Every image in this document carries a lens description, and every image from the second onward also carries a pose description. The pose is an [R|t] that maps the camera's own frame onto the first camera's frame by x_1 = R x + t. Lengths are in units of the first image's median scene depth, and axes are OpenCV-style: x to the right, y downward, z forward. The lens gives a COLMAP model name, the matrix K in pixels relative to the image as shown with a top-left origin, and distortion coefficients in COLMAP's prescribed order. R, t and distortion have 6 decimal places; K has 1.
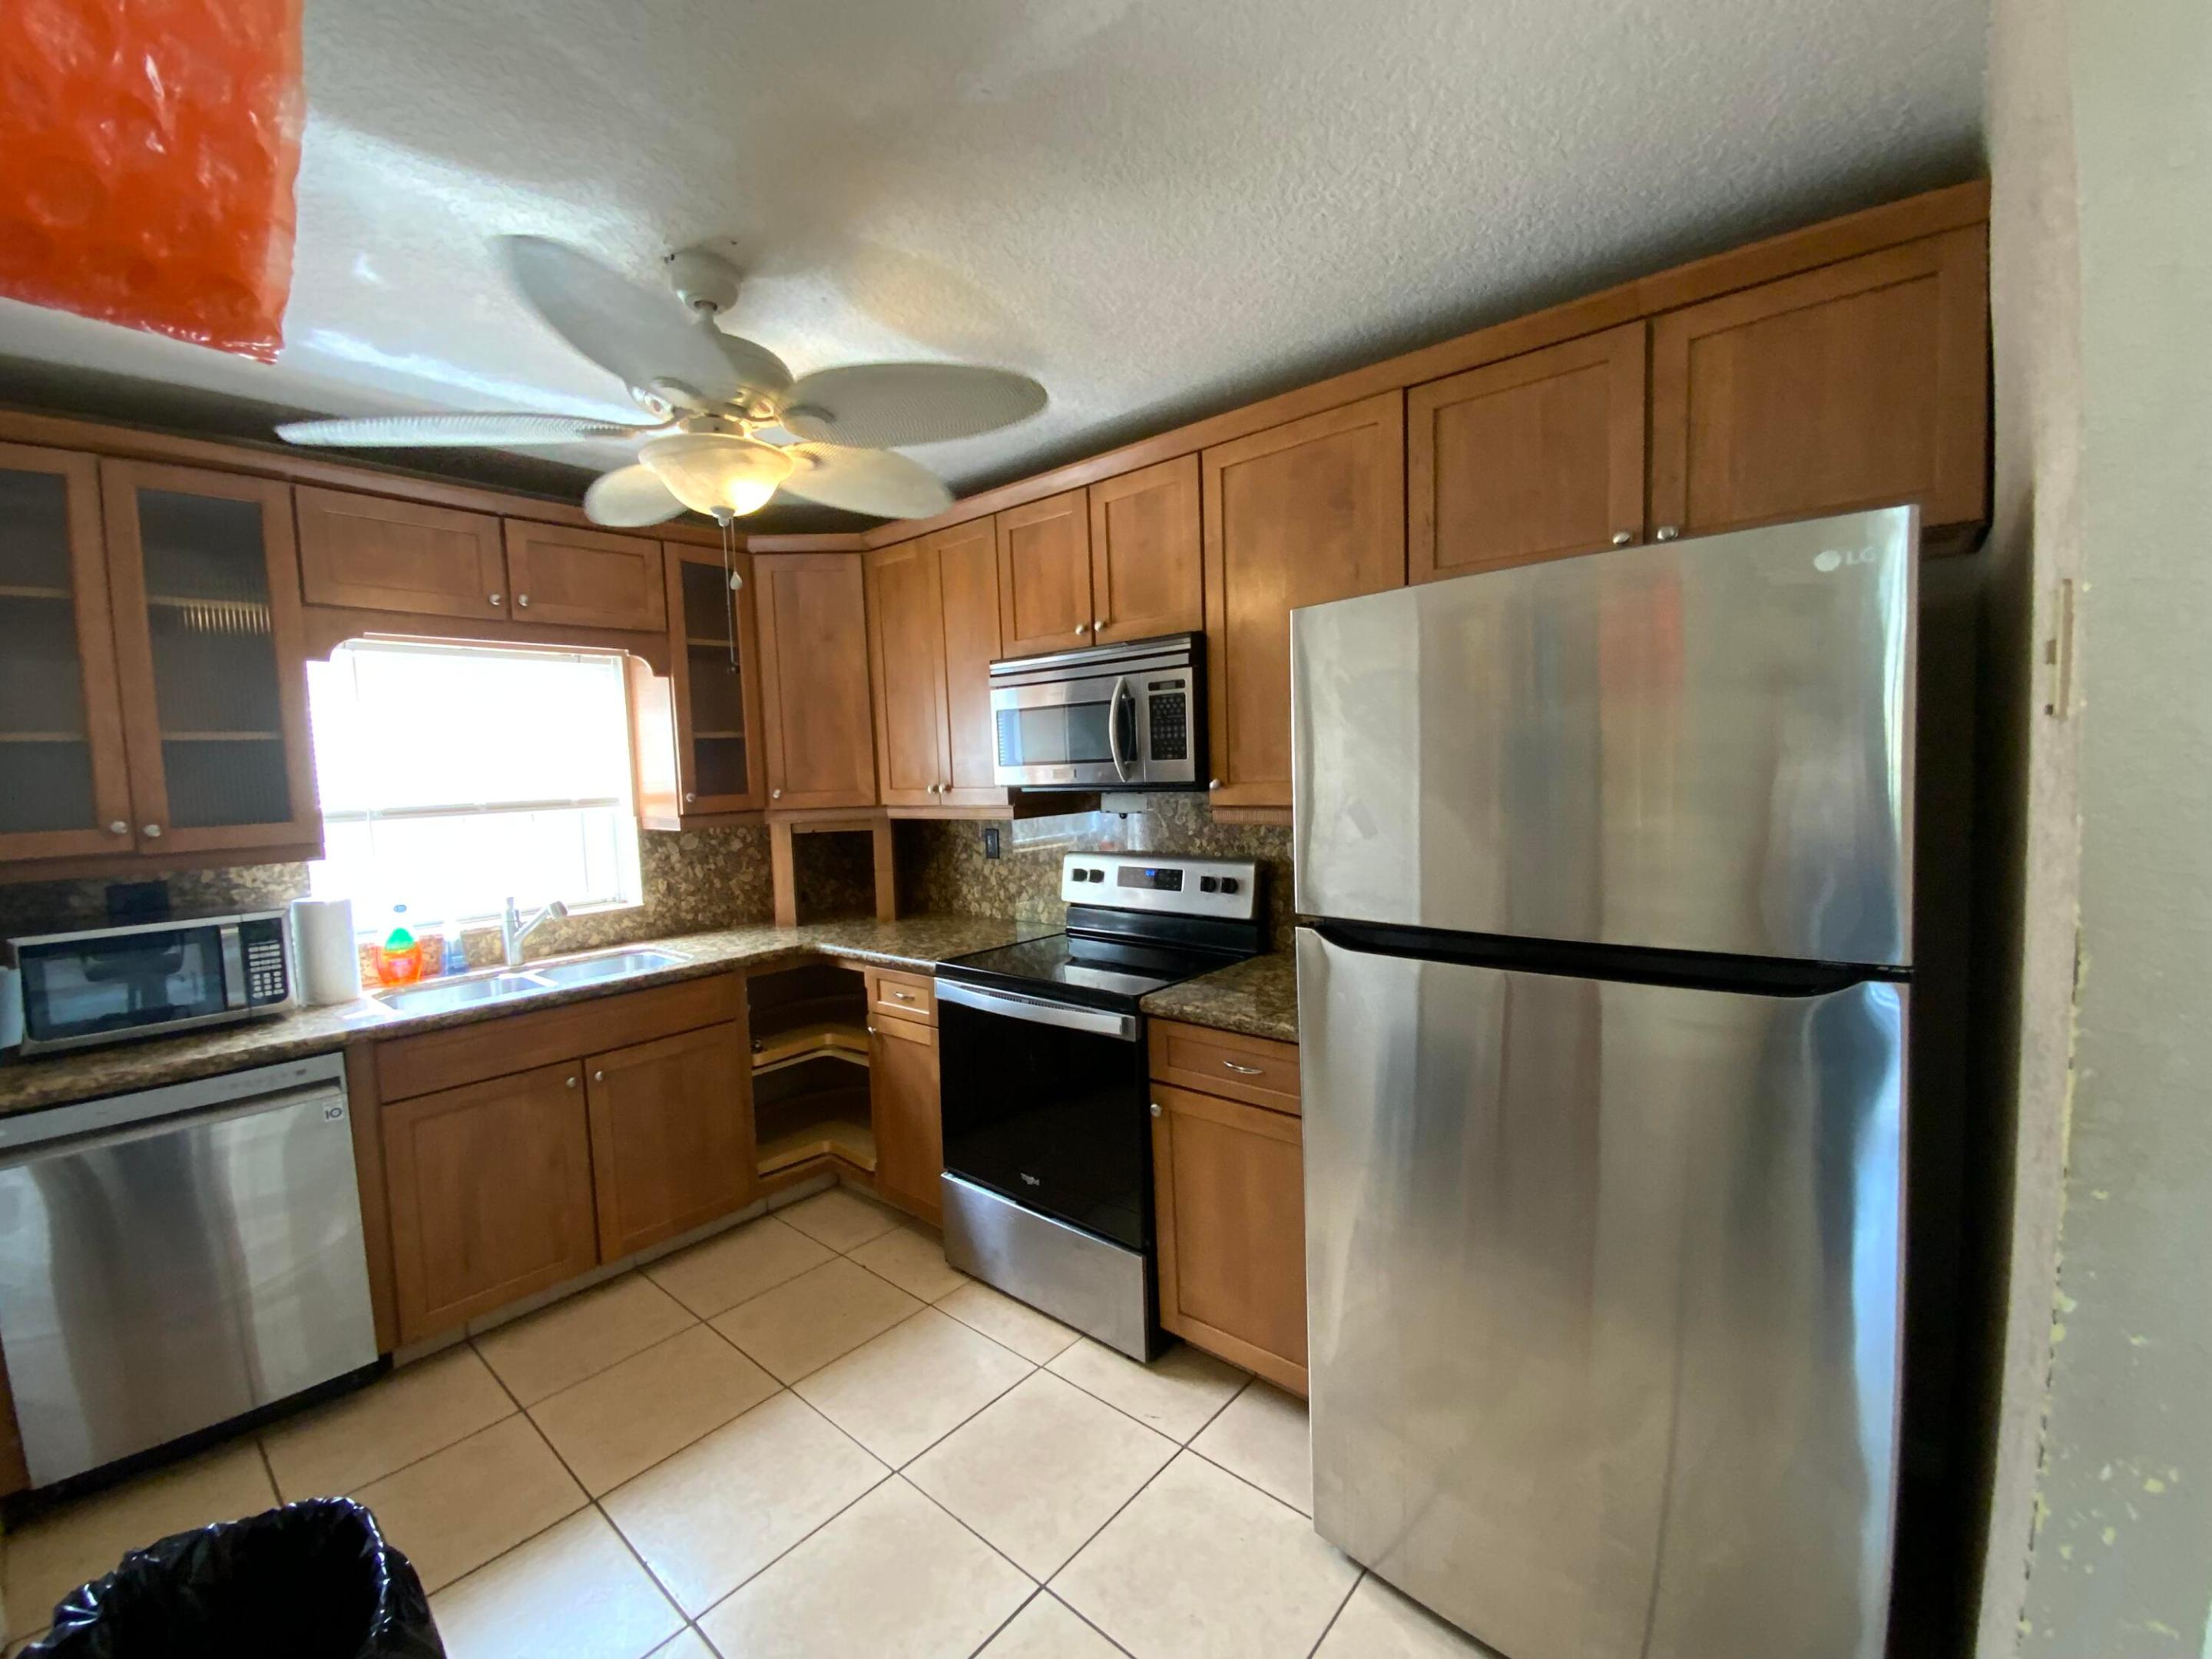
lens RADIAL K [[907.9, 0, 1108.9], [0, 907.9, 817.1], [0, 0, 1]] dist [0.016103, -0.009636]
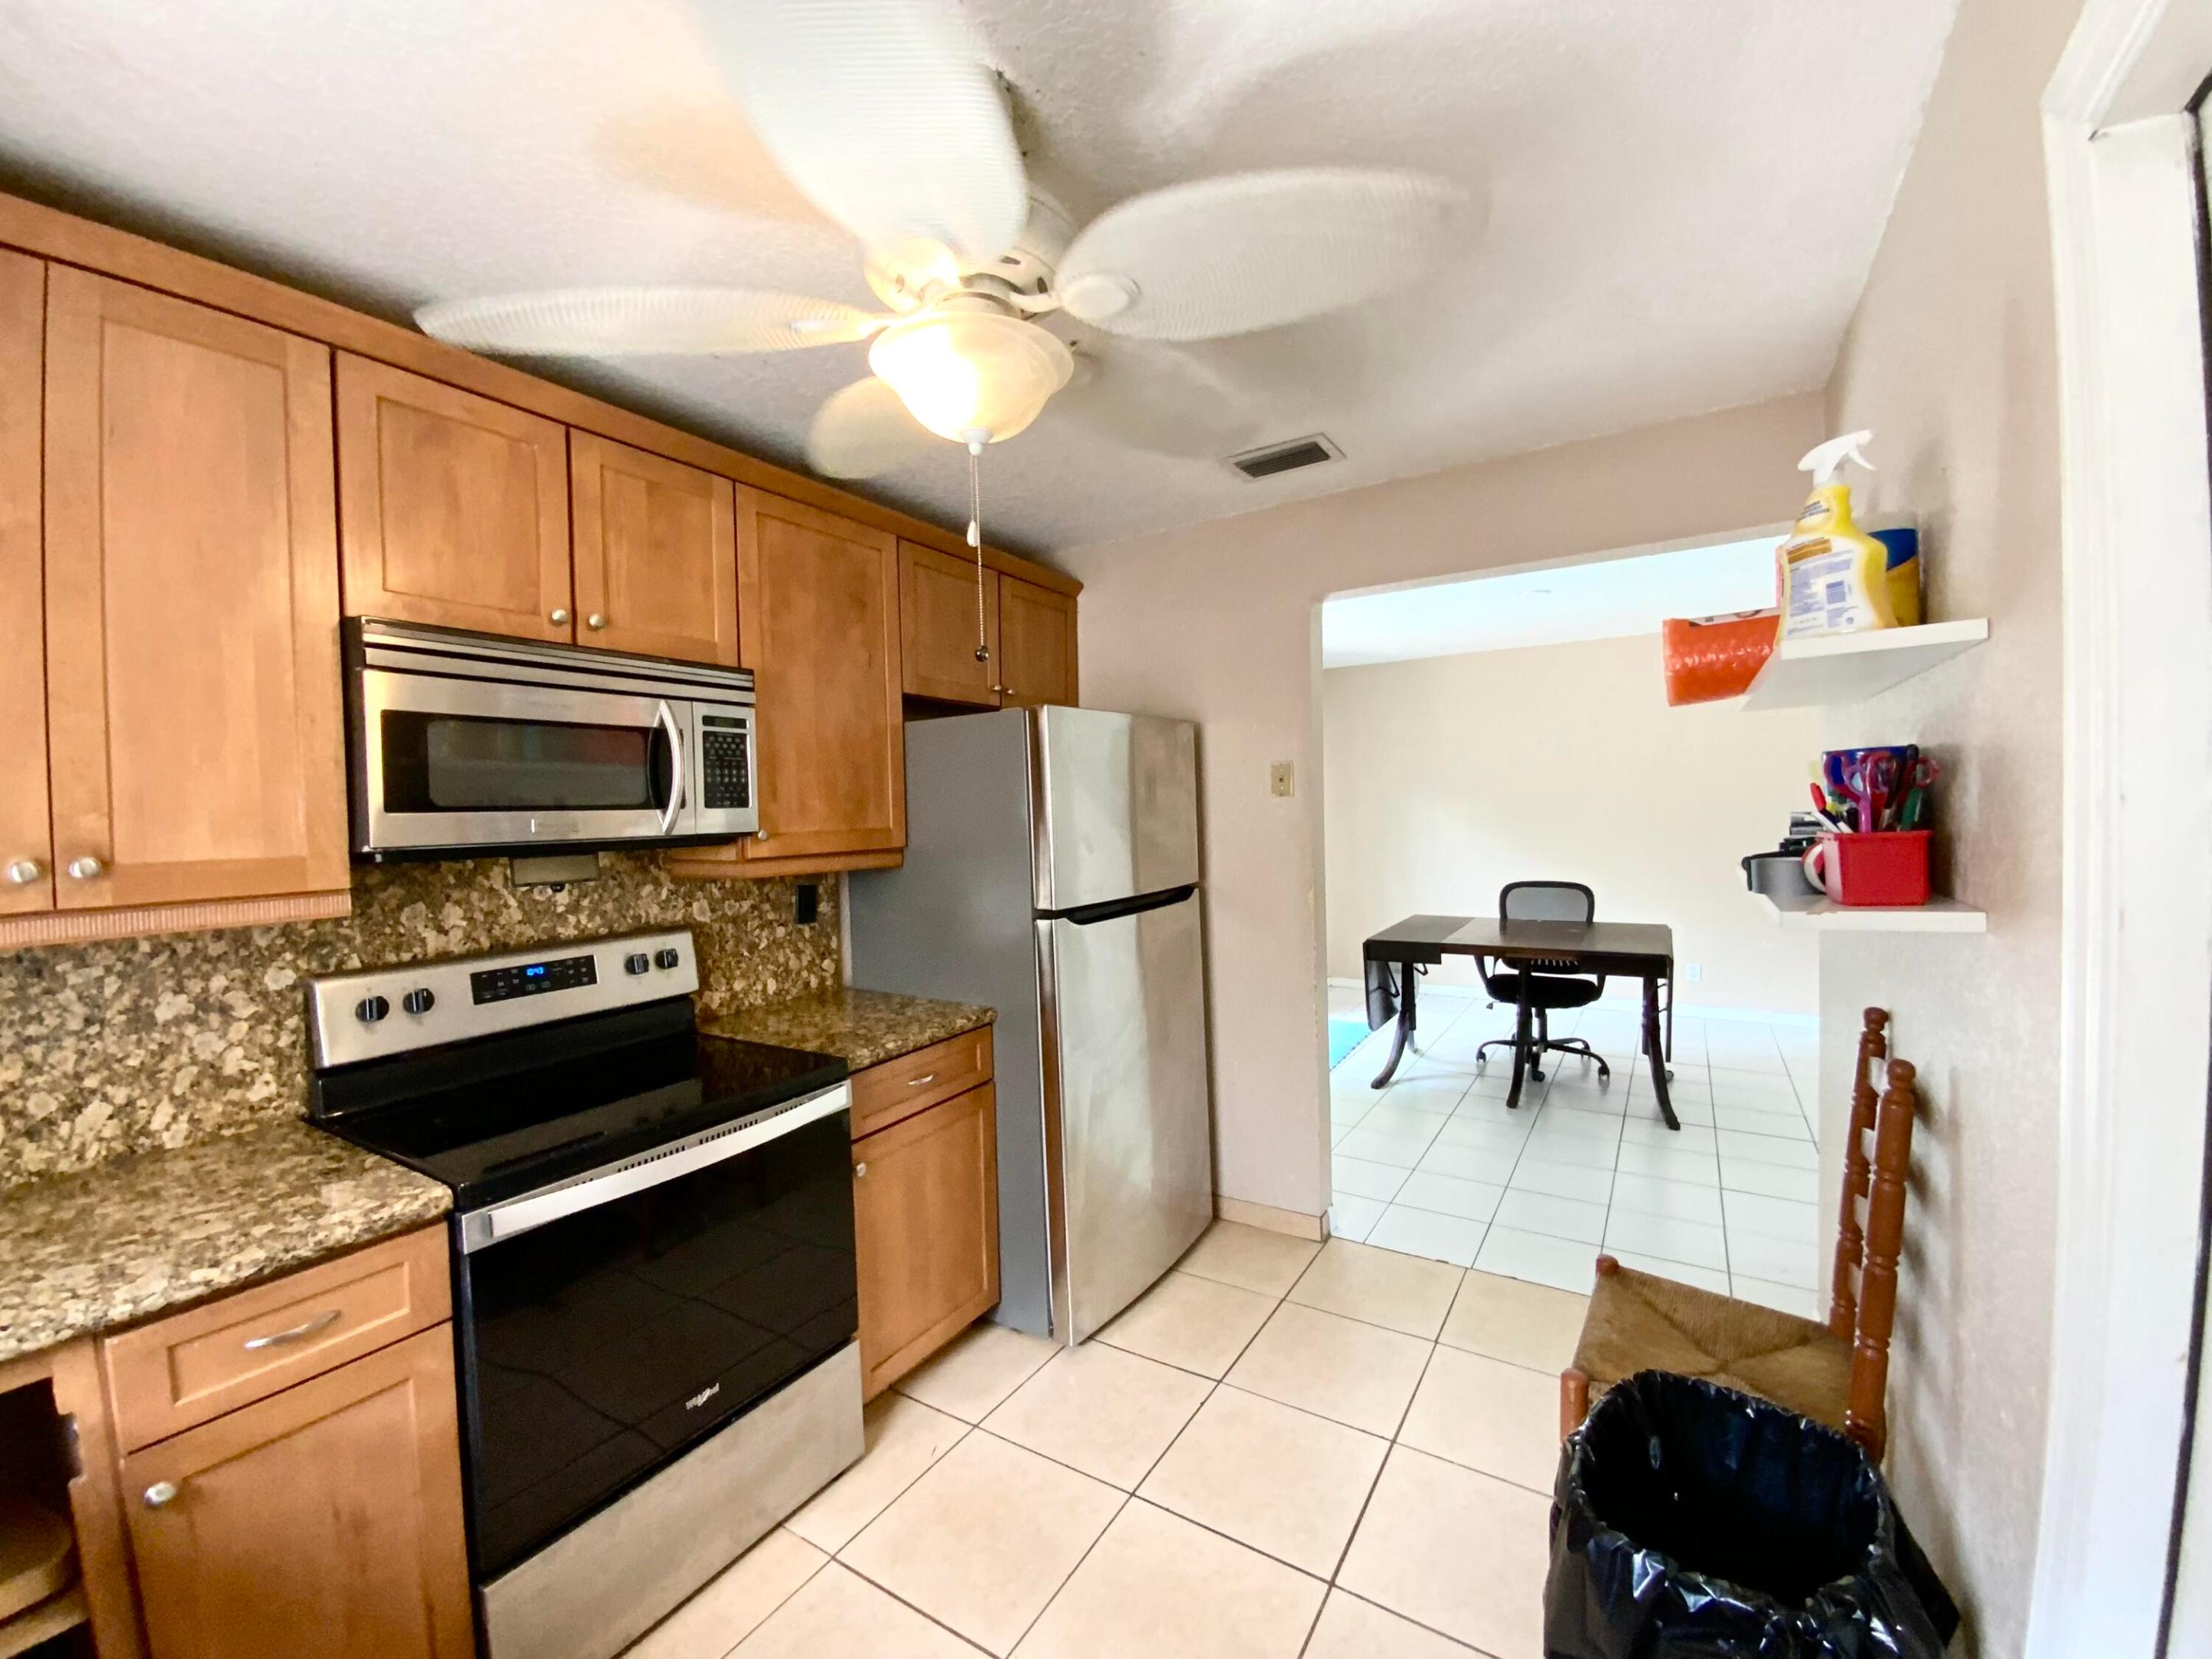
lens RADIAL K [[907.9, 0, 1107.8], [0, 907.9, 841.4], [0, 0, 1]] dist [0.016103, -0.009636]
pose [[-0.151974, -0.000432, 0.988384, -0.726612], [0.086577, 0.996150, 0.013747, -0.009963], [-0.984585, 0.087661, -0.151352, 0.666532]]
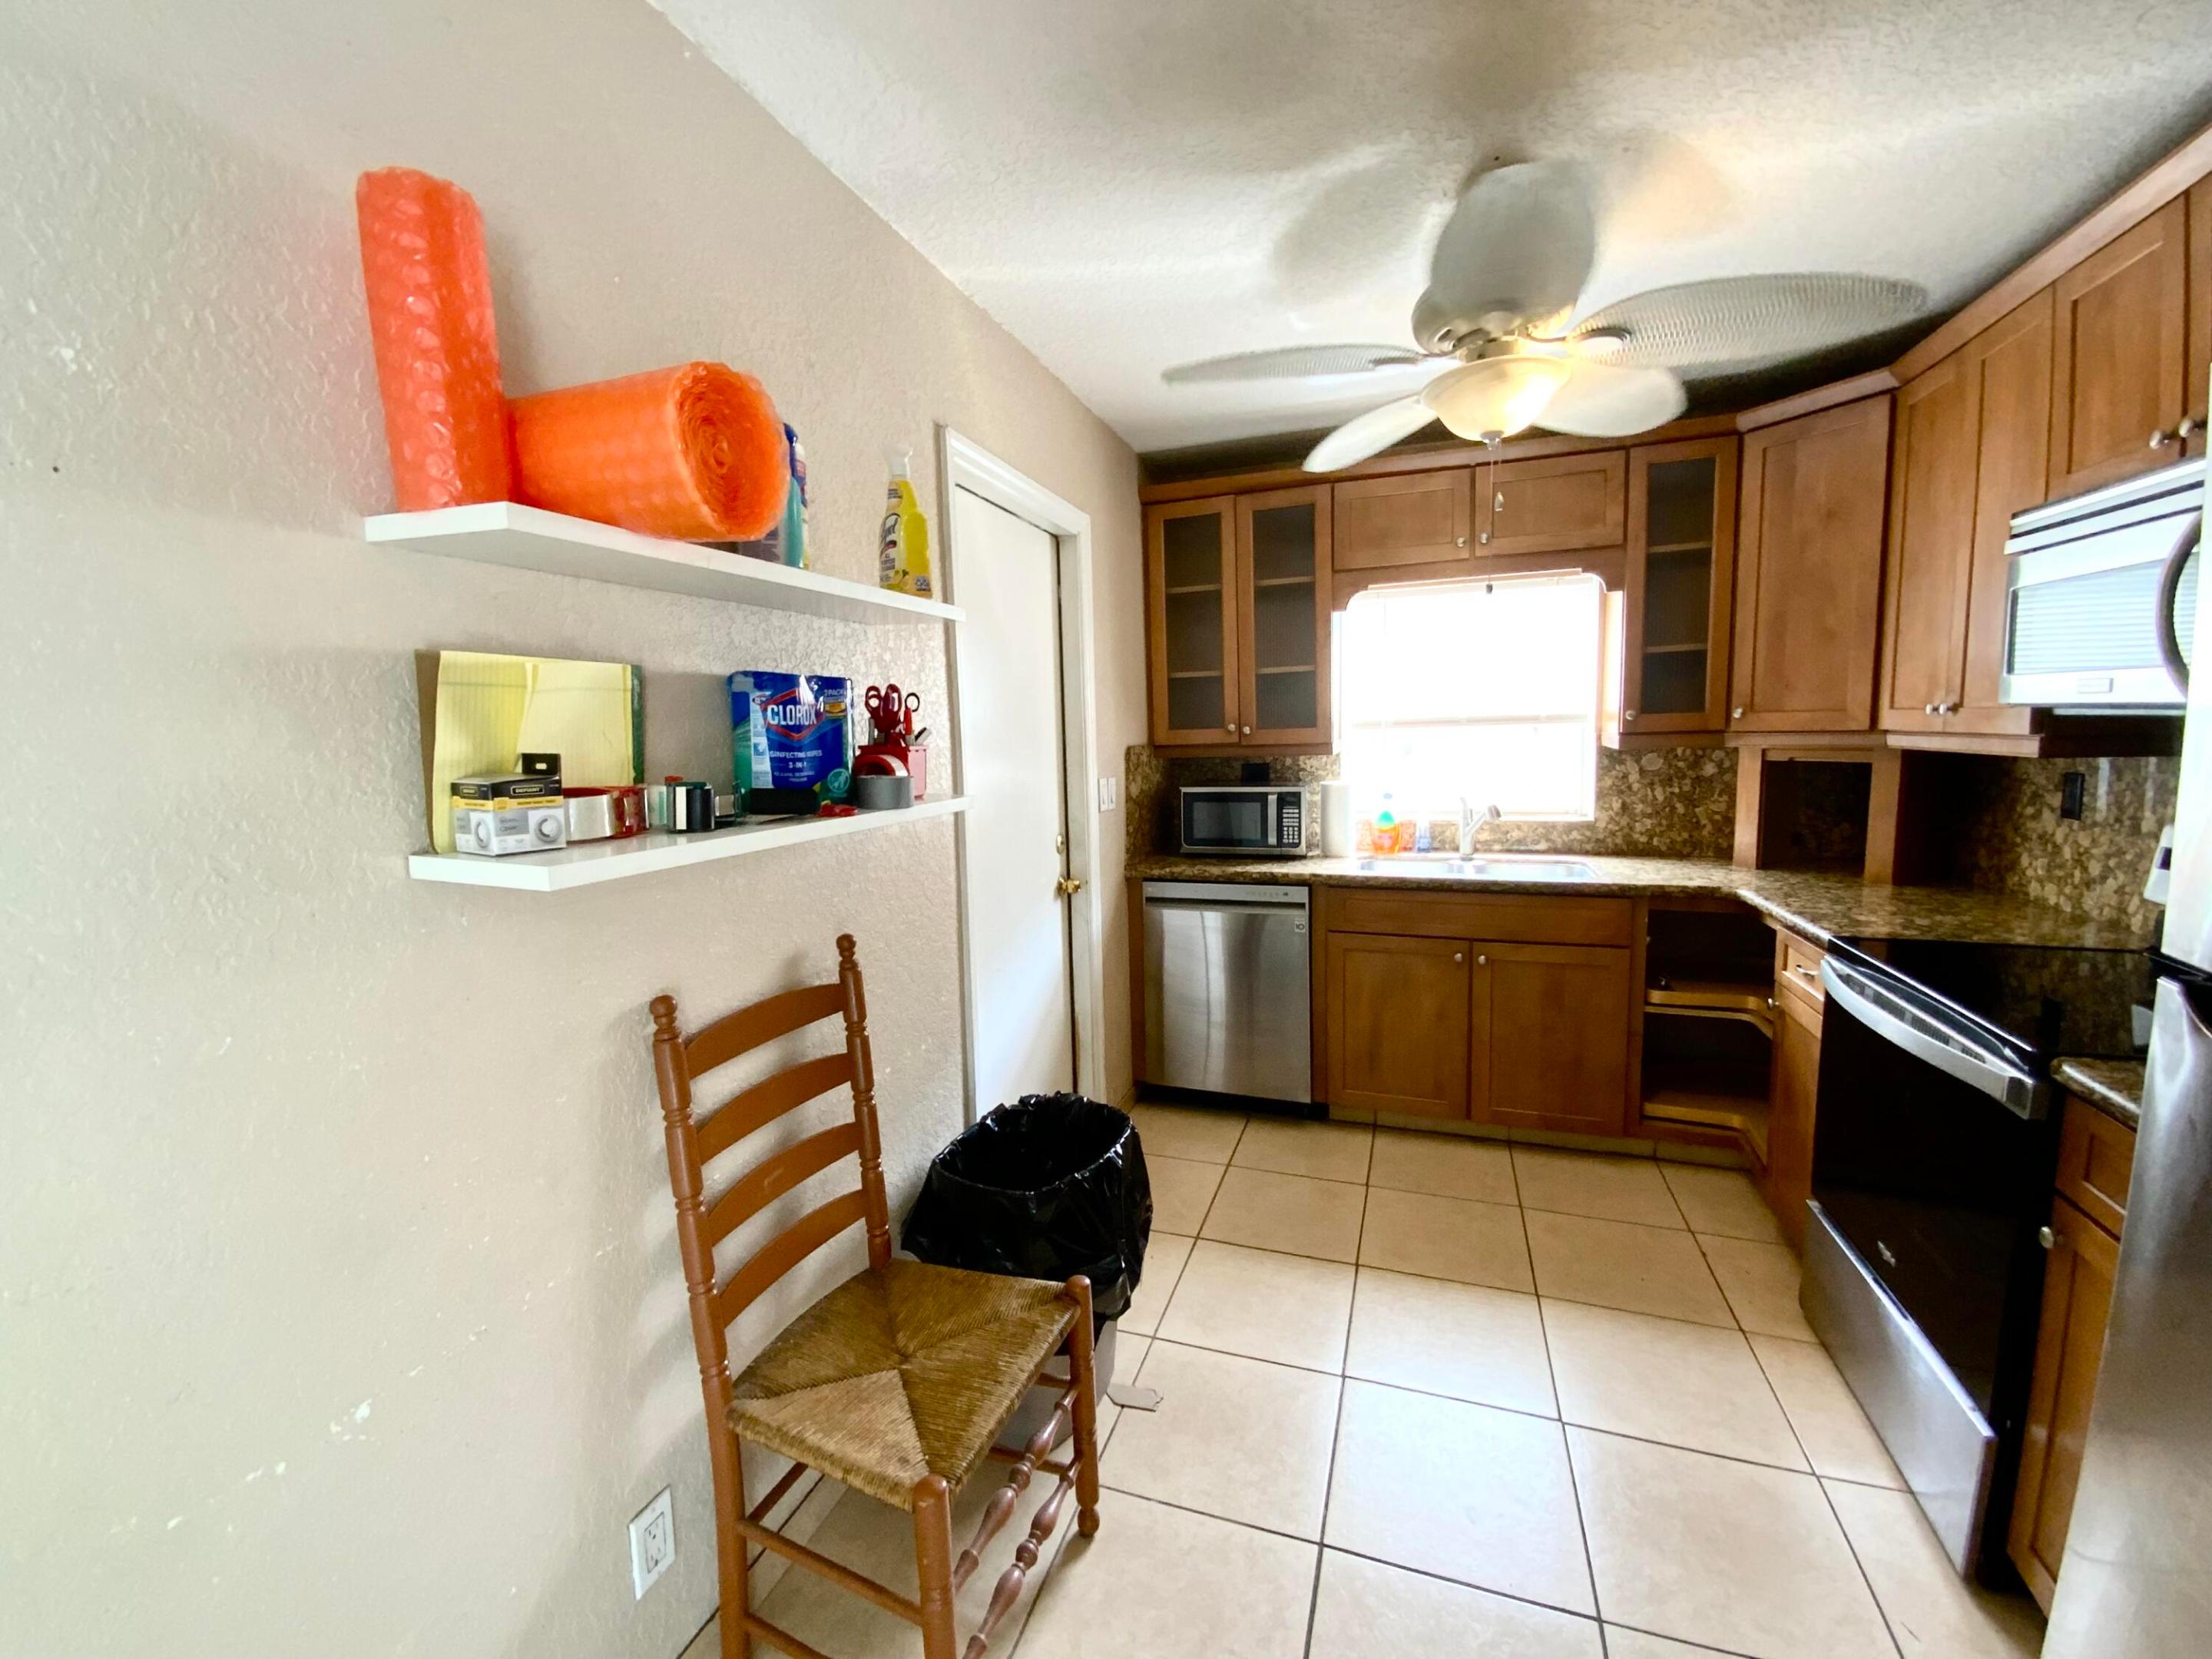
lens RADIAL K [[907.9, 0, 1109.7], [0, 907.9, 820.8], [0, 0, 1]] dist [0.016103, -0.009636]
pose [[0.360892, 0.126294, -0.924017, 0.279413], [-0.037374, 0.991951, 0.120982, -0.007903], [0.931858, -0.009127, 0.362707, 0.146291]]
